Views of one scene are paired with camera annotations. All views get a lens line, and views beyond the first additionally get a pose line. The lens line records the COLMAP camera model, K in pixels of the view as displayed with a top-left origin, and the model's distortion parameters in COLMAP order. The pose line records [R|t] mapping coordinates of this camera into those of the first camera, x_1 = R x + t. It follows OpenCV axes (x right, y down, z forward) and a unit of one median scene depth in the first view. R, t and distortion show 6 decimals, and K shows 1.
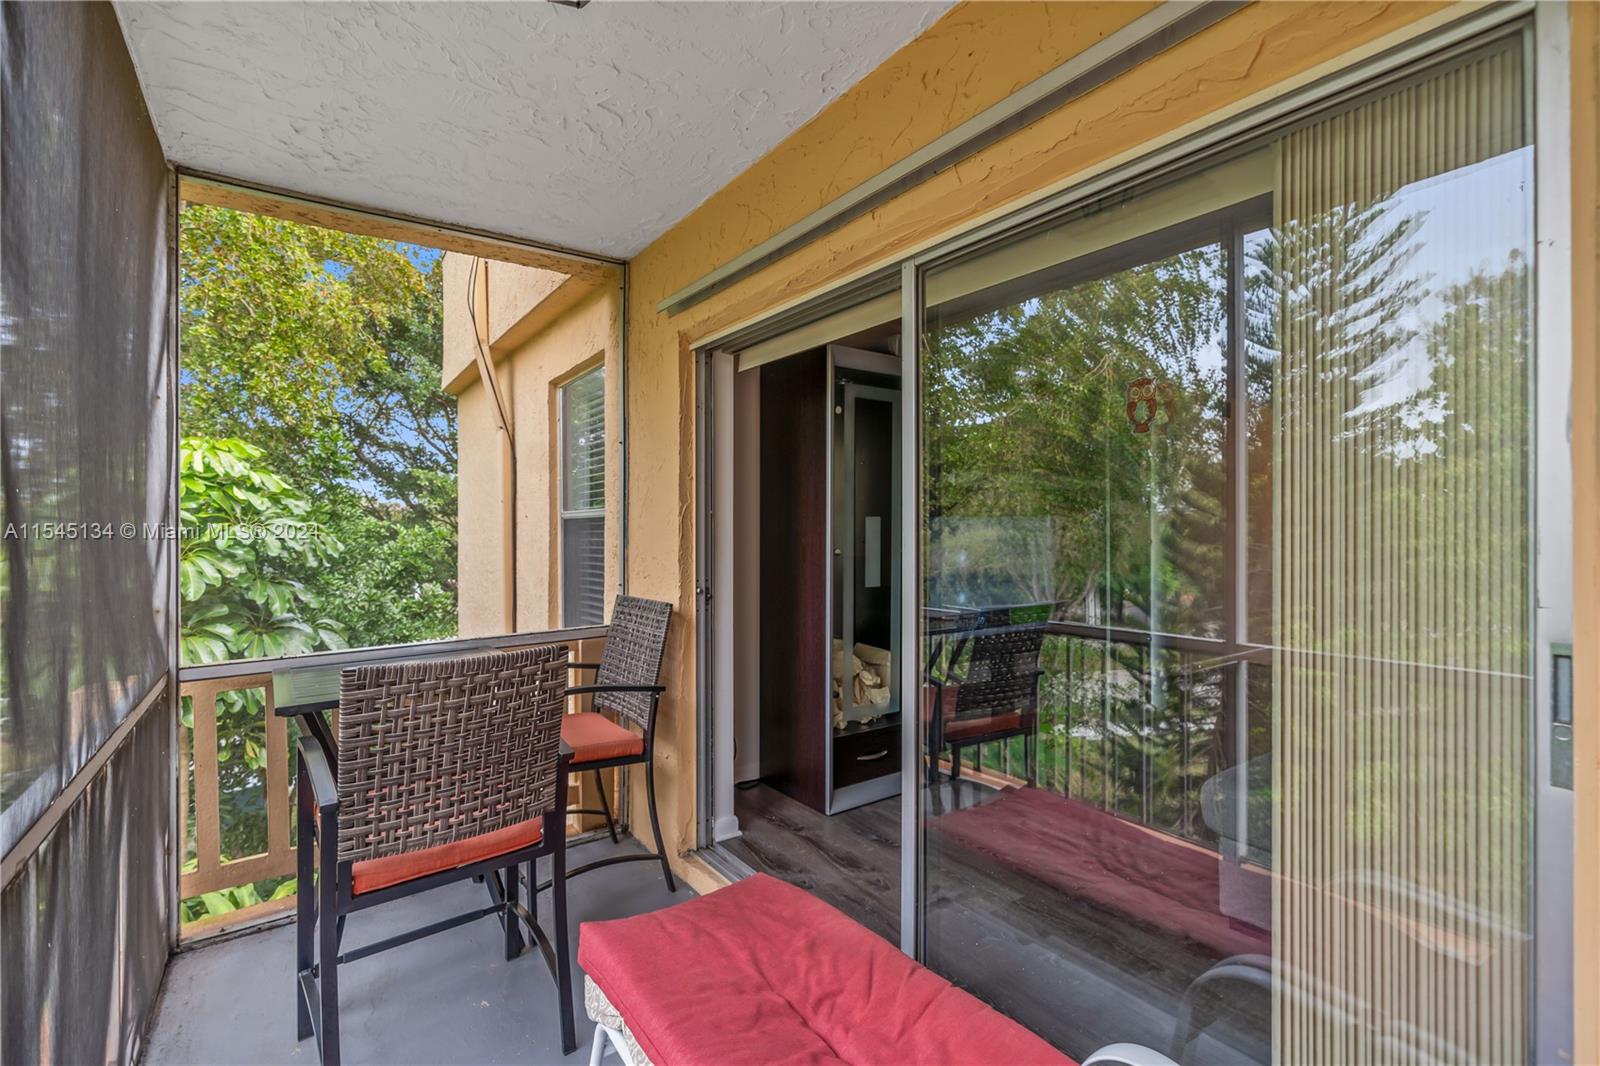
lens RADIAL K [[735.7, 0, 802.5], [0, 735.7, 530.5], [0, 0, 1]] dist [-0.010827, 0.003886]
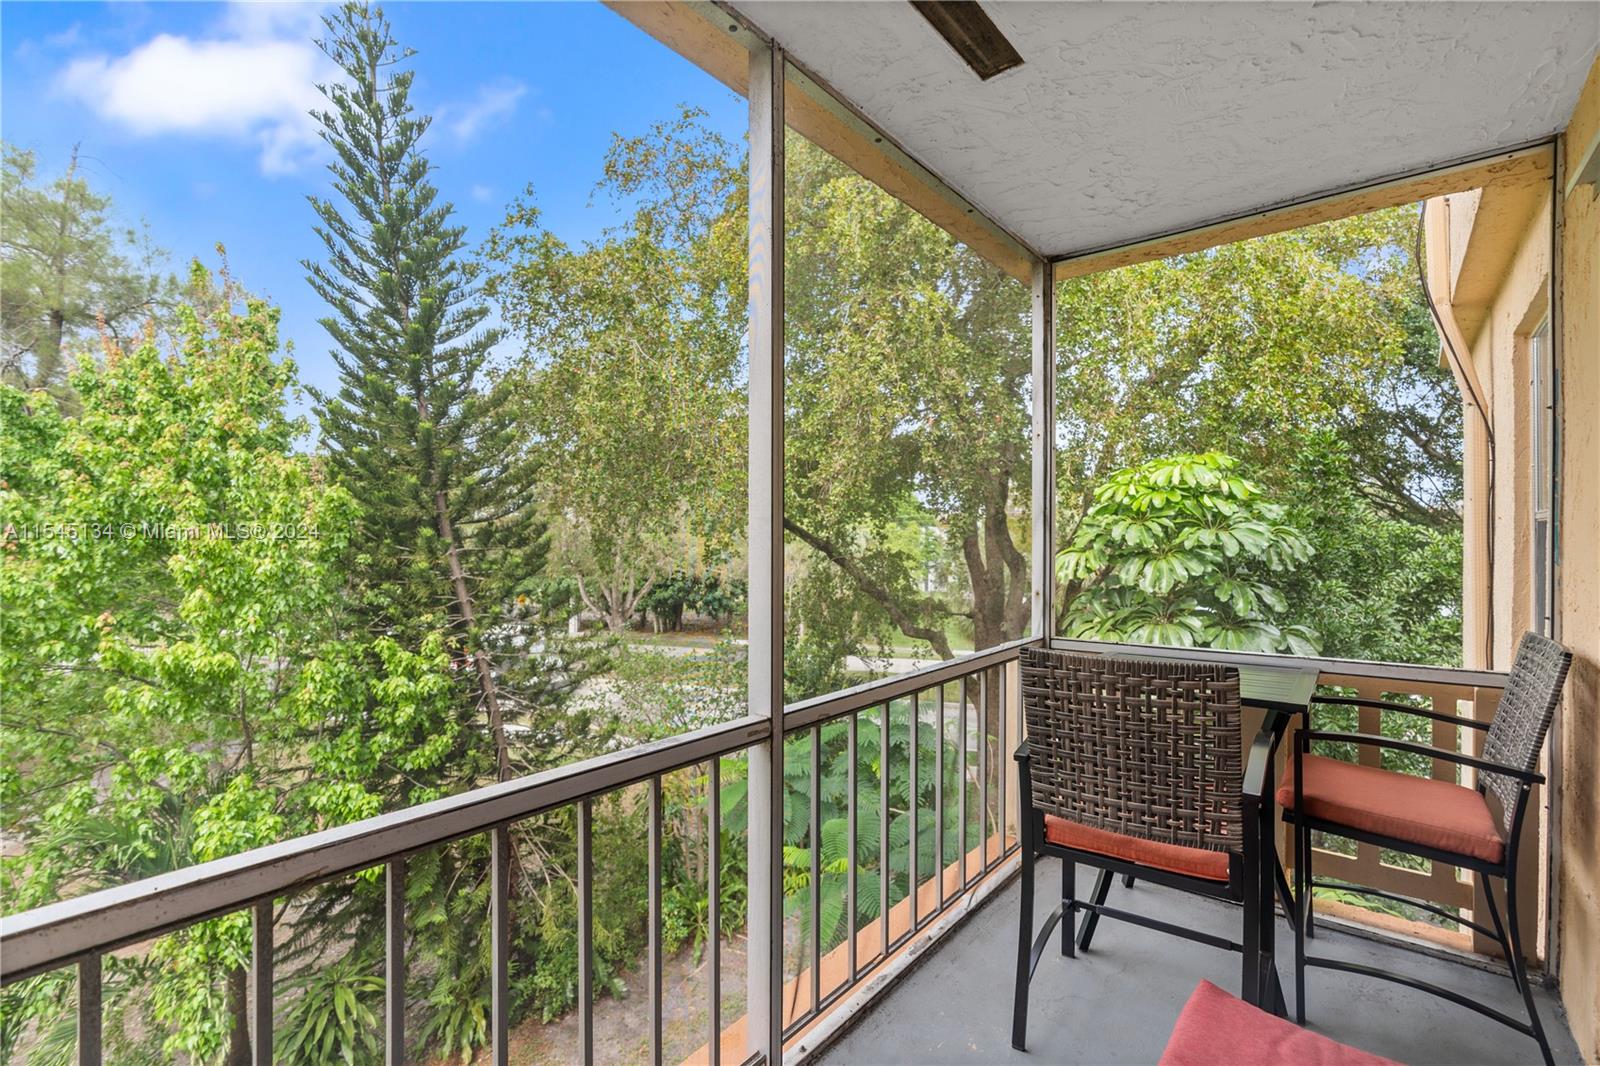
lens RADIAL K [[735.7, 0, 790.2], [0, 735.7, 532.6], [0, 0, 1]] dist [-0.010827, 0.003886]
pose [[0.239313, 0.004351, -0.970933, 0.162583], [-0.007393, 0.999969, 0.002658, -0.000833], [0.970914, 0.006542, 0.239338, 0.113211]]
